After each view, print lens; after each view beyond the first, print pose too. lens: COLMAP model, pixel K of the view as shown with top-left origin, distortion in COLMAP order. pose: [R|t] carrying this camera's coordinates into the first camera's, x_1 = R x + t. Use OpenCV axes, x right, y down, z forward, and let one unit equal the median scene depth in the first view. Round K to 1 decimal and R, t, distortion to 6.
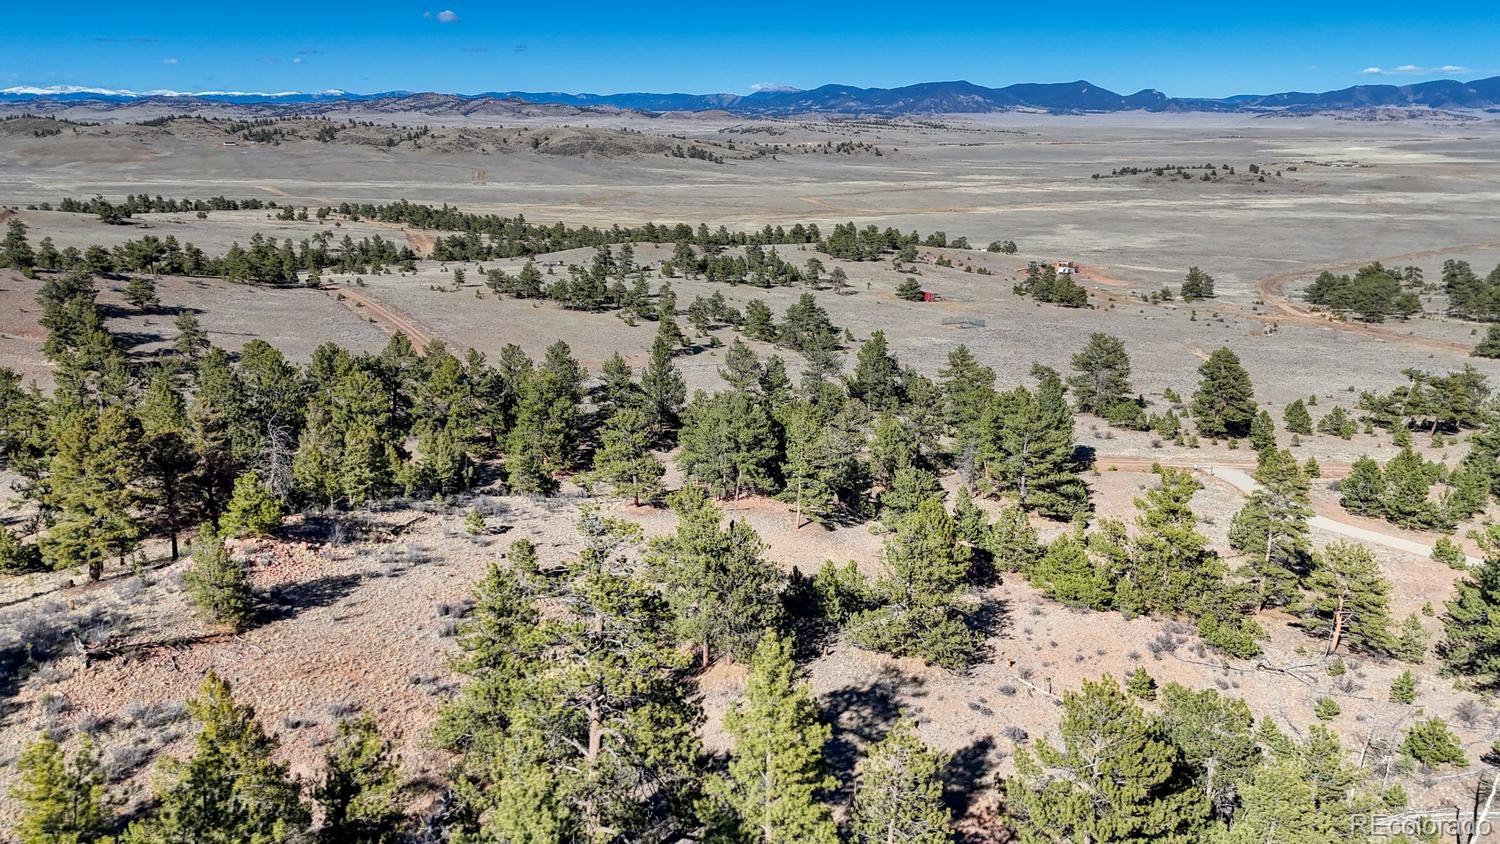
lens RADIAL K [[1093.9, 0, 751.2], [0, 1093.9, 418.9], [0, 0, 1]] dist [0.078838, -0.071522]
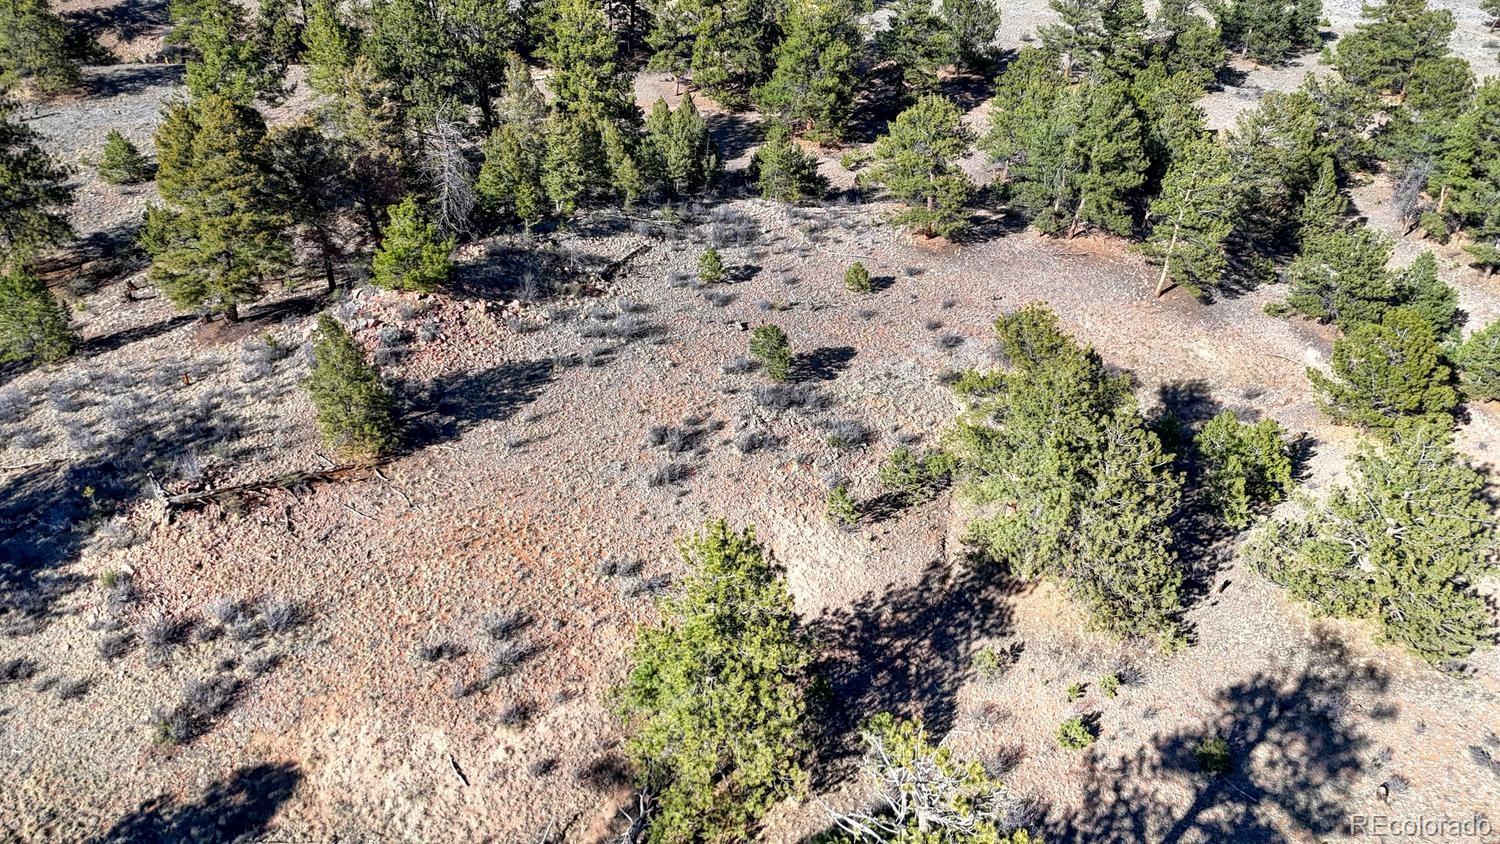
lens RADIAL K [[1093.9, 0, 751.2], [0, 1093.9, 418.9], [0, 0, 1]] dist [0.078838, -0.071522]
pose [[0.970901, 0.141791, -0.192996, -0.083610], [-0.060800, 0.925422, 0.374028, -0.102028], [0.231636, -0.351410, 0.907114, 0.367989]]
